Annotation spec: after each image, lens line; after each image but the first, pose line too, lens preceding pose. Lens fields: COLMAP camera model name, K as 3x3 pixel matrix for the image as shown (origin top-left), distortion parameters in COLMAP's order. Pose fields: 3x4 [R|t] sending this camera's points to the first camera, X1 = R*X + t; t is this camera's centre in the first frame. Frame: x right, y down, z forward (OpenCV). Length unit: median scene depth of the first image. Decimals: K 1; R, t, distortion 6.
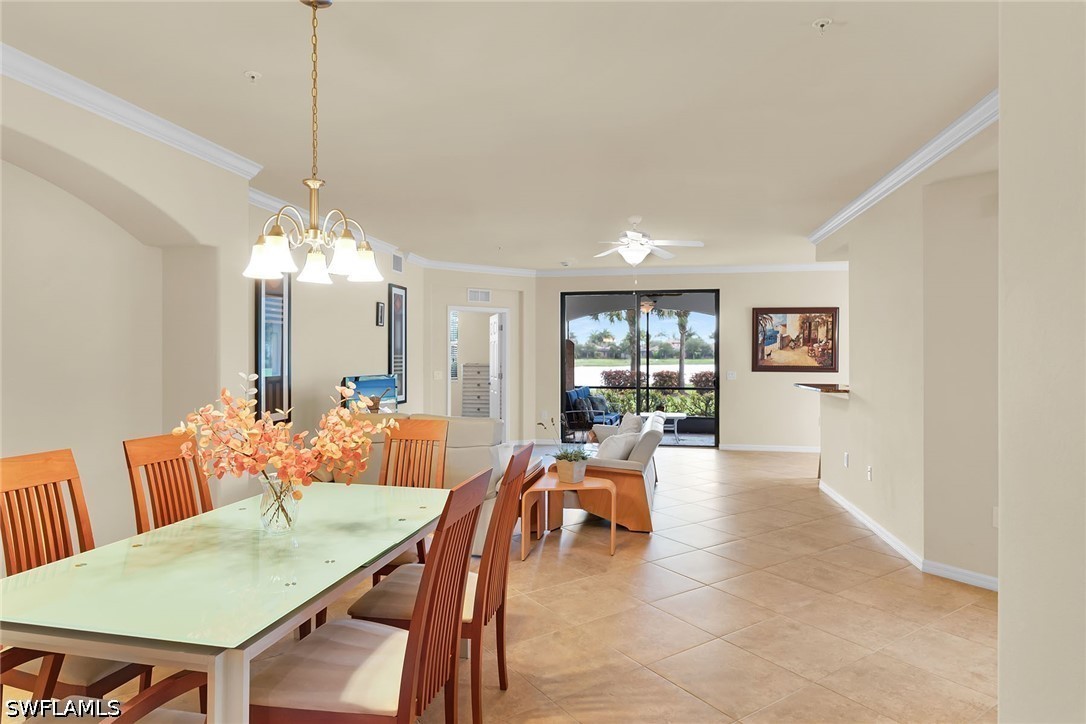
lens RADIAL K [[640.8, 0, 537.7], [0, 640.8, 348.9], [0, 0, 1]] dist [0.007152, 0.001781]
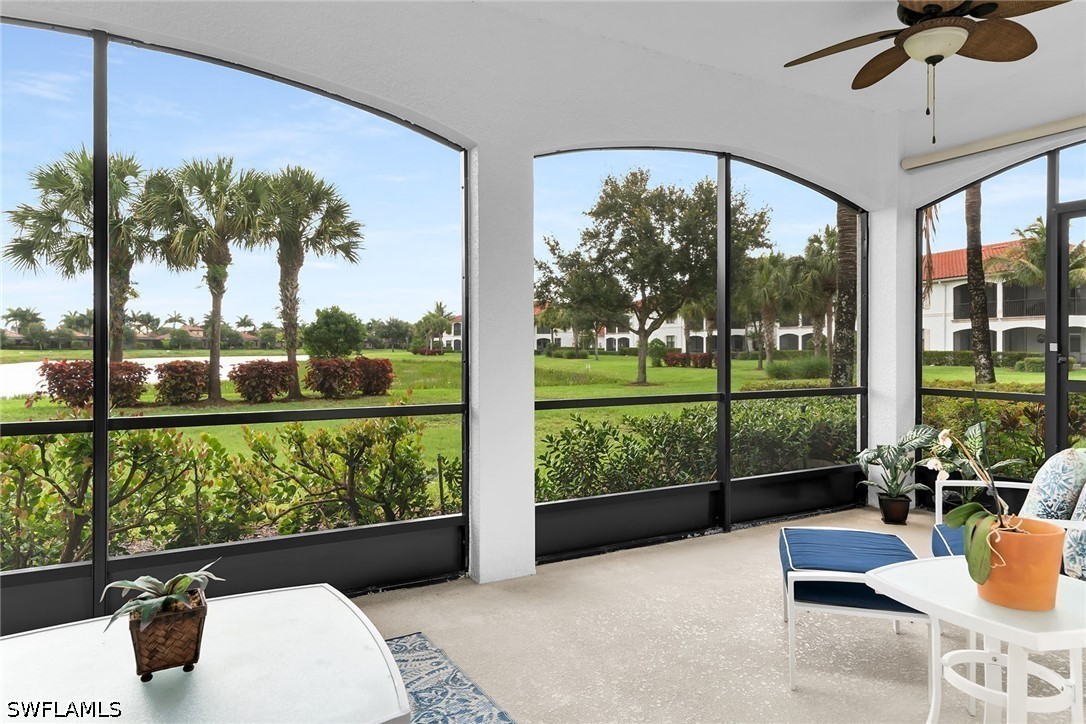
lens RADIAL K [[640.8, 0, 537.7], [0, 640.8, 348.9], [0, 0, 1]] dist [0.007152, 0.001781]
pose [[0.761380, -0.001336, 0.648304, 0.156781], [-0.006263, 0.999936, 0.009417, 0.036050], [-0.648276, -0.011231, 0.761323, 0.816175]]
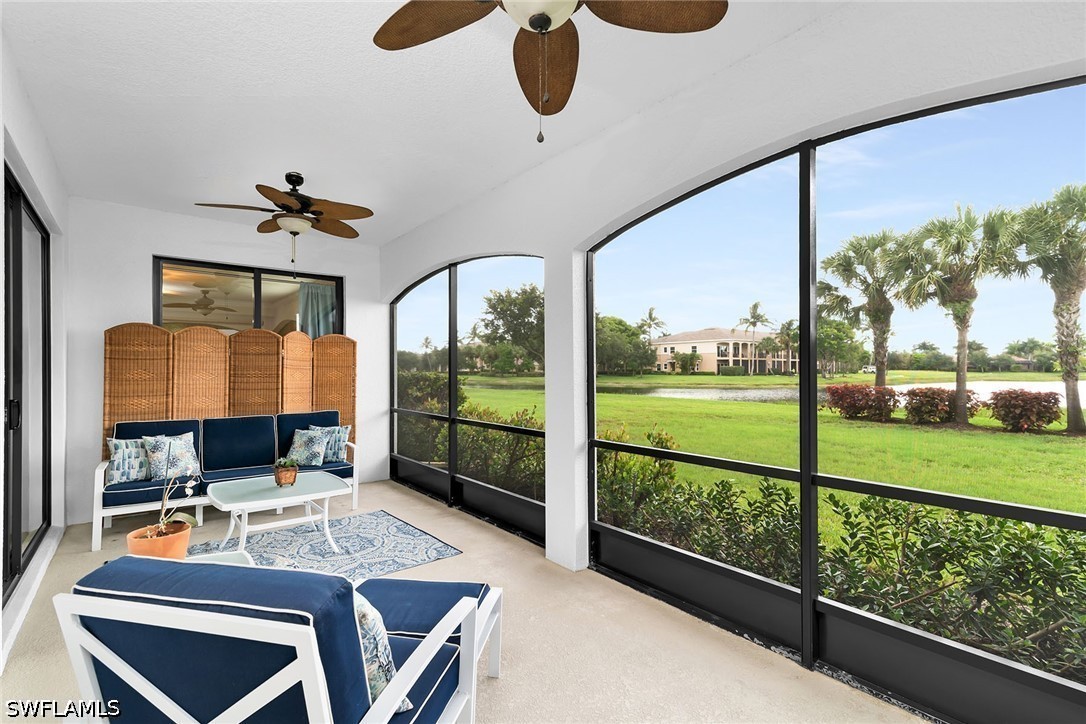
lens RADIAL K [[488.5, 0, 546.1], [0, 488.5, 368.3], [0, 0, 1]] dist [0.004361, 0.000490]
pose [[0.786333, -0.003743, -0.617791, 0.508048], [0.006568, 0.999976, 0.002301, 0.020124], [0.617768, -0.005867, 0.786339, 0.801204]]
